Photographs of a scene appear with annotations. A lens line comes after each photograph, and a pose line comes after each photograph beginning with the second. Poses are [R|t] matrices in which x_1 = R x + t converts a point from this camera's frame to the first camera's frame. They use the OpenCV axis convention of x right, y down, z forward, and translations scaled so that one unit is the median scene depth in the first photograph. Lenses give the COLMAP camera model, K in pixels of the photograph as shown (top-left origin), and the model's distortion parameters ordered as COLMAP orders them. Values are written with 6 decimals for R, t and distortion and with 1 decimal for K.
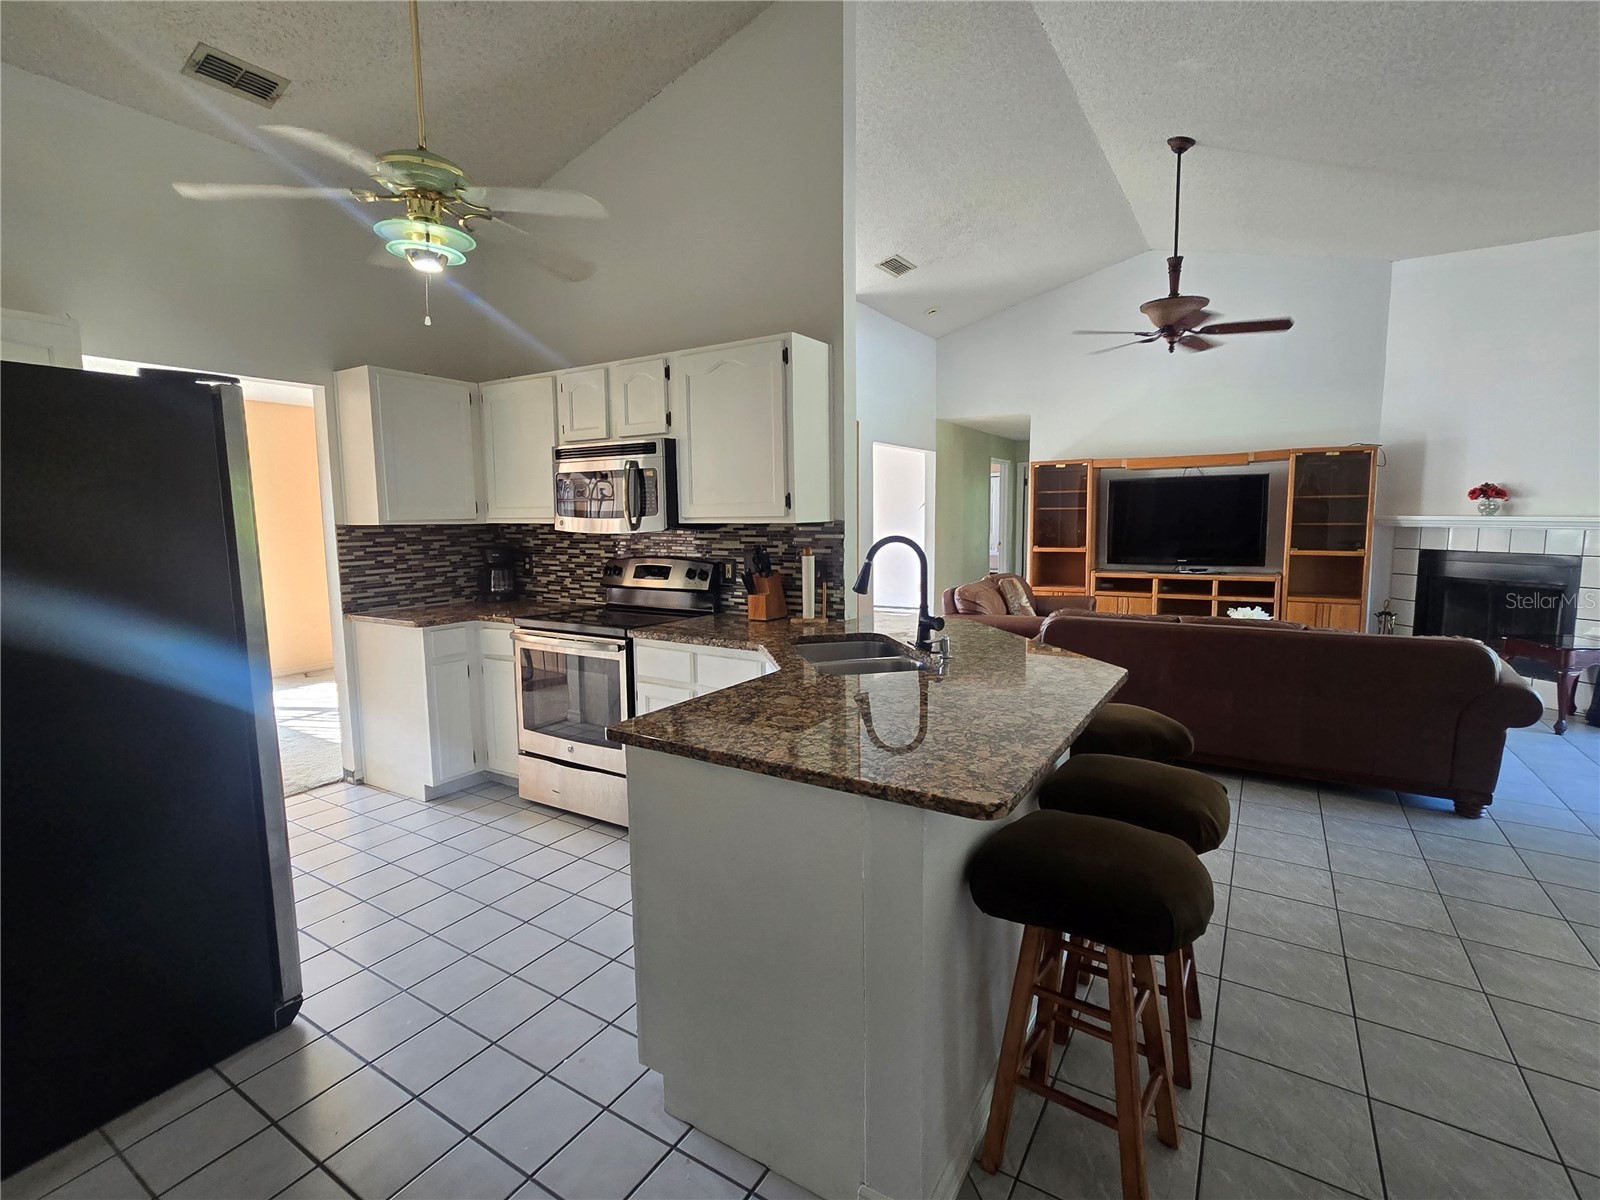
lens RADIAL K [[741.4, 0, 808.9], [0, 741.4, 593.9], [0, 0, 1]] dist [-0.003202, 0.004589]
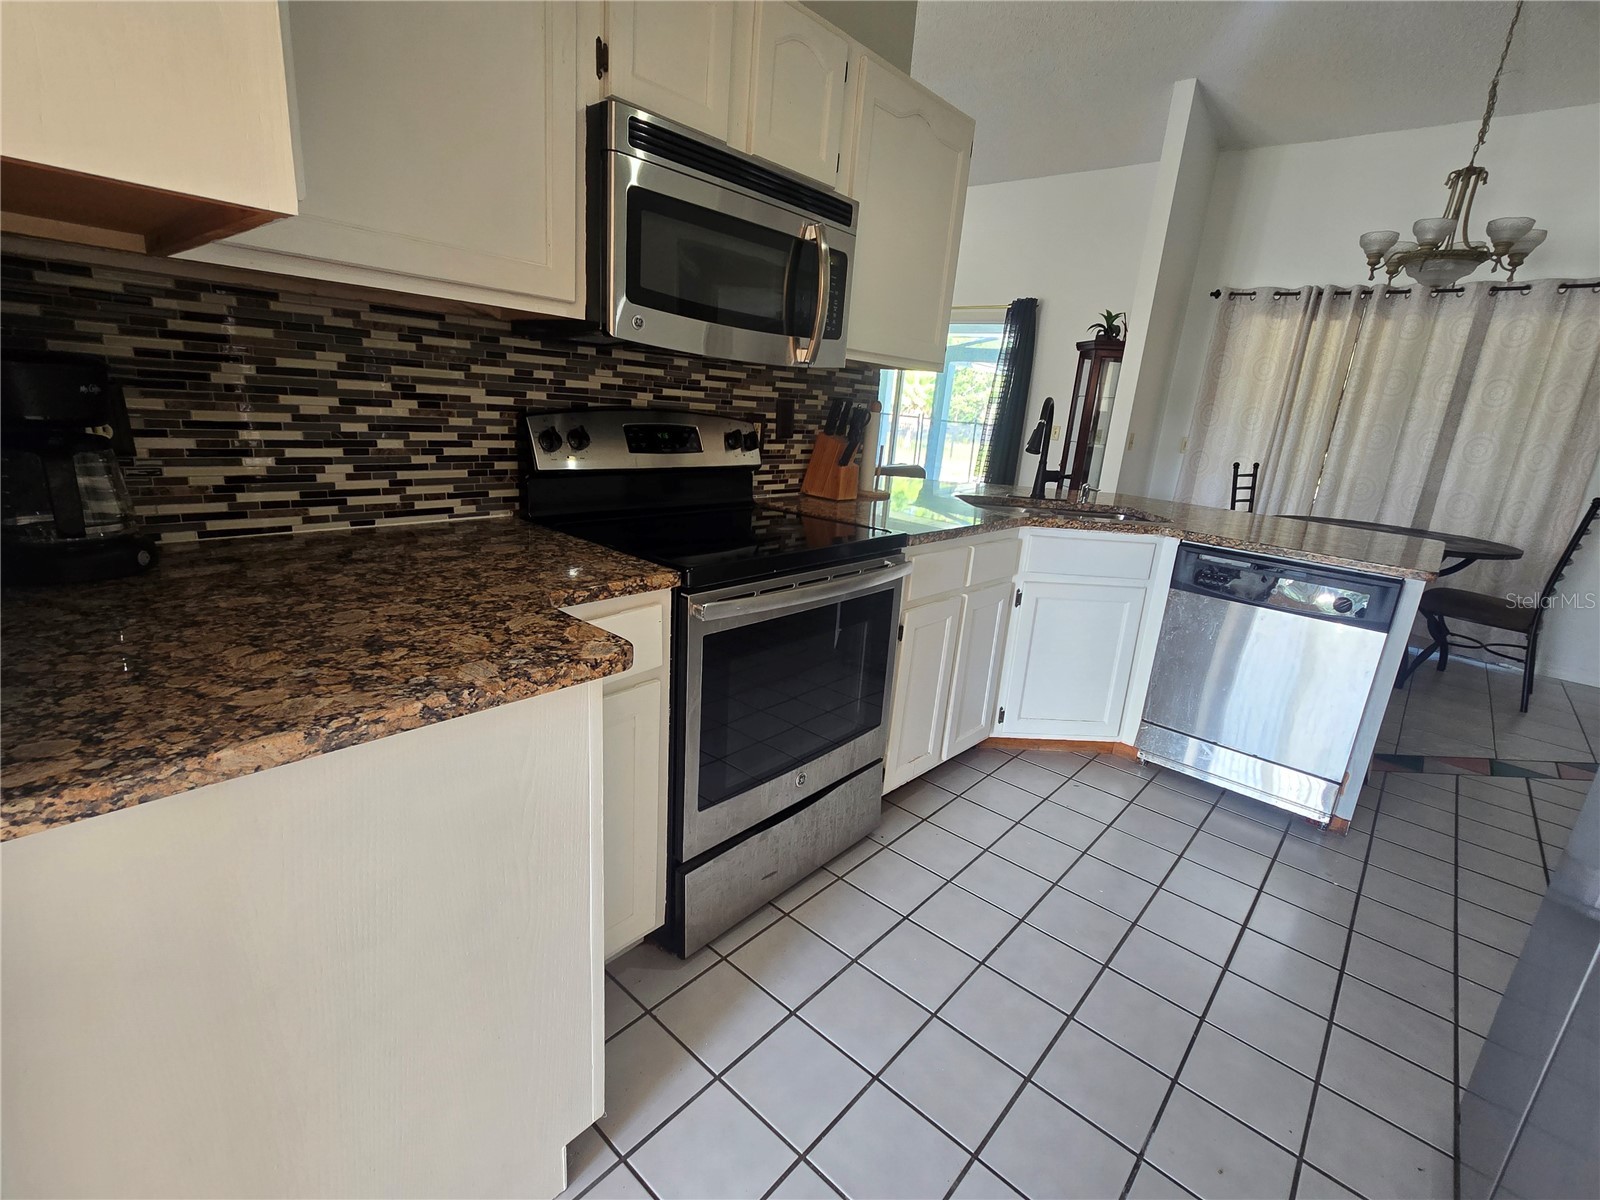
lens RADIAL K [[726.3, 0, 802.9], [0, 726.3, 598.1], [0, 0, 1]] dist [-0.007293, 0.000759]
pose [[0.167478, -0.242666, 0.955544, -0.690886], [0.023854, 0.969947, 0.242143, -0.040868], [-0.985587, -0.017760, 0.168233, 0.792422]]
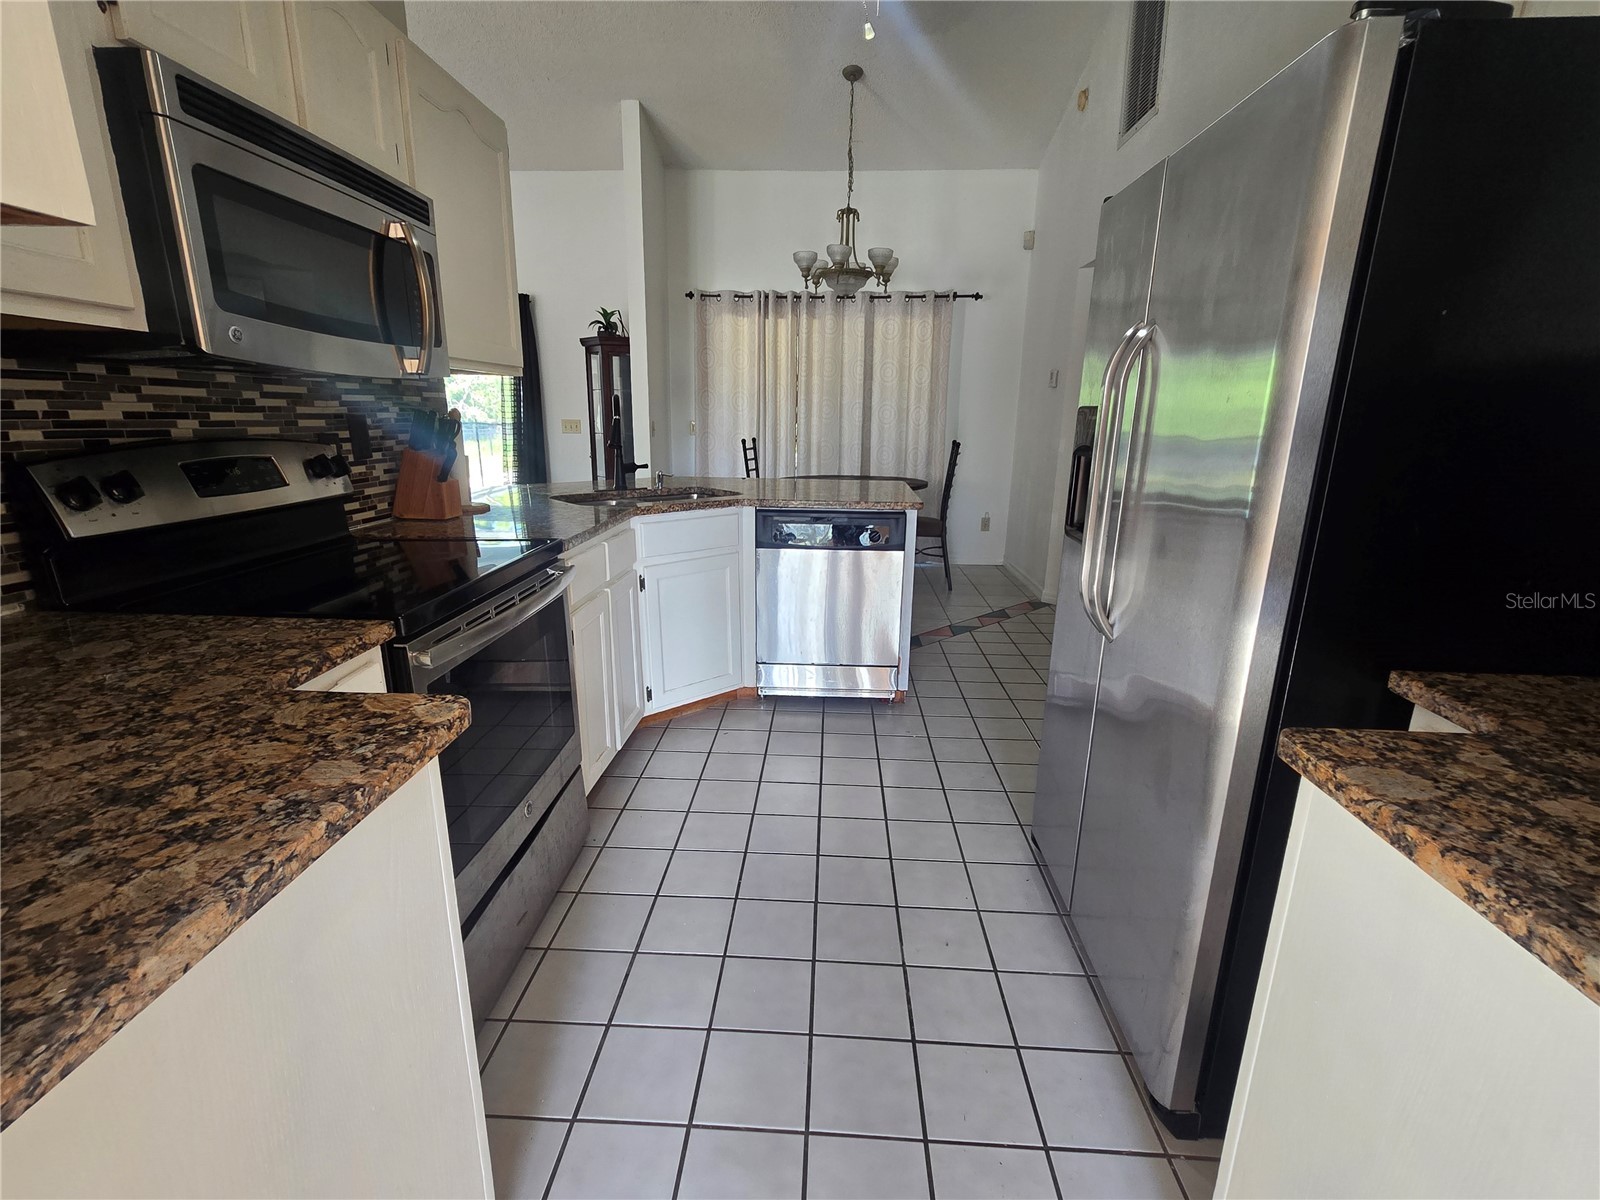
lens RADIAL K [[726.3, 0, 802.9], [0, 726.3, 598.1], [0, 0, 1]] dist [-0.007293, 0.000759]
pose [[-0.490583, -0.213160, 0.844921, -0.705035], [0.081131, 0.954234, 0.287845, -0.053078], [-0.867610, 0.209761, -0.450837, 0.895438]]
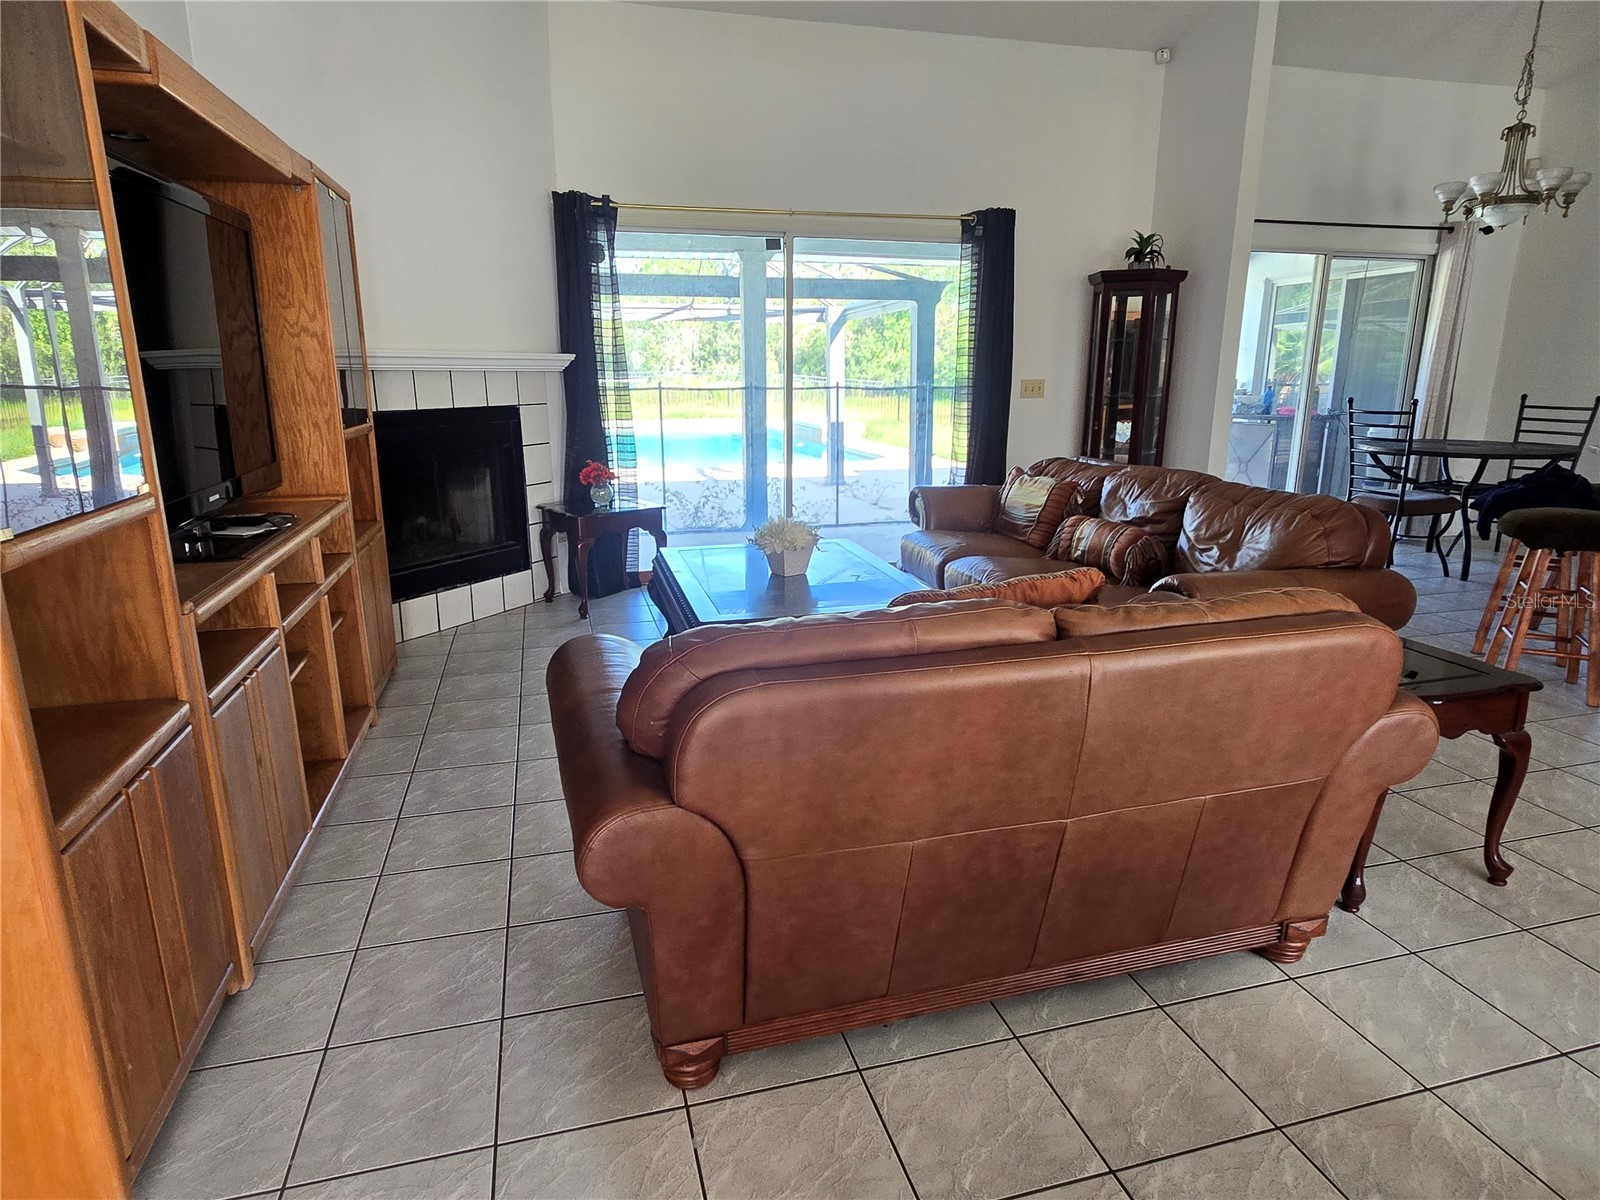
lens RADIAL K [[926.5, 0, 801.4], [0, 926.5, 597.3], [0, 0, 1]] dist [0.006157, 0.000854]
pose [[-0.736001, -0.153262, 0.659404, 0.179479], [0.079088, 0.947901, 0.308590, -0.169251], [-0.672345, 0.279274, -0.685535, 1.885015]]
